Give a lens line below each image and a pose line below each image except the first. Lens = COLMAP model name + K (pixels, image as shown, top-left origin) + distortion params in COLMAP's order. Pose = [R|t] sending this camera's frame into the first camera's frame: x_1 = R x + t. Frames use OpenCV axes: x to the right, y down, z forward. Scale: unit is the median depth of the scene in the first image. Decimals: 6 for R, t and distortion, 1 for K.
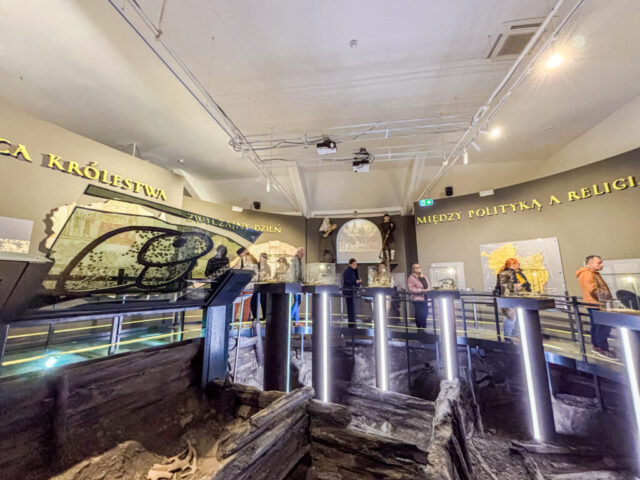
lens RADIAL K [[261.4, 0, 320.0], [0, 261.4, 240.0], [0, 0, 1]] dist [-0.001711, -0.000221]
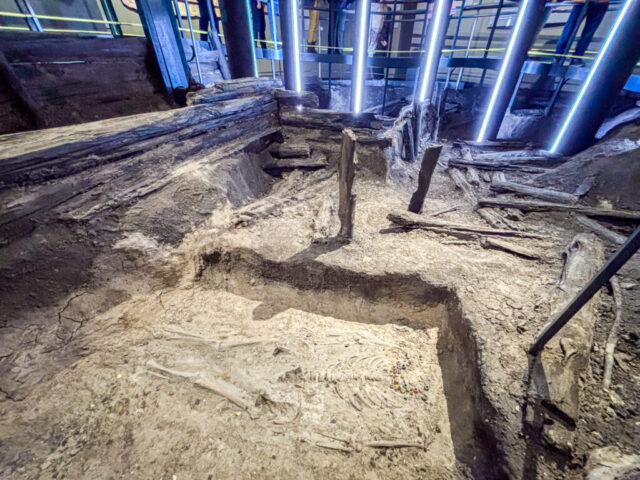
lens RADIAL K [[261.4, 0, 320.0], [0, 261.4, 240.0], [0, 0, 1]] dist [-0.001711, -0.000221]
pose [[0.997962, -0.043597, 0.046595, 0.026680], [-0.002780, 0.699809, 0.714325, 0.156025], [-0.063750, -0.712998, 0.698262, -0.067501]]
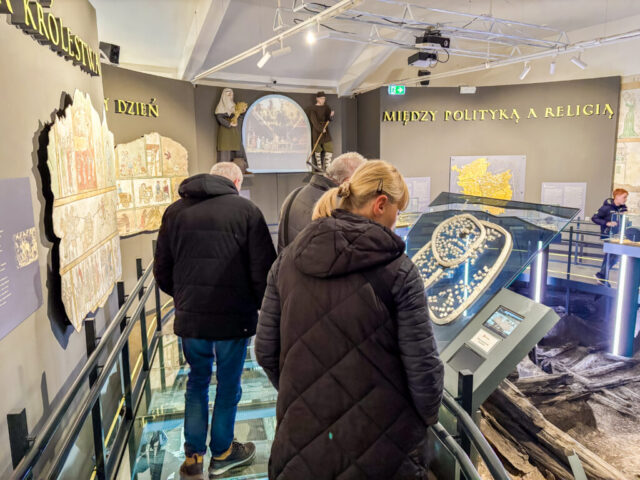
lens RADIAL K [[501.4, 0, 320.0], [0, 501.4, 240.0], [0, 0, 1]] dist [0.029887, 0.001624]
pose [[0.759160, -0.113586, 0.640917, -0.856713], [-0.098175, 0.953410, 0.285255, -0.164396], [-0.643458, -0.279476, 0.712639, 0.097249]]
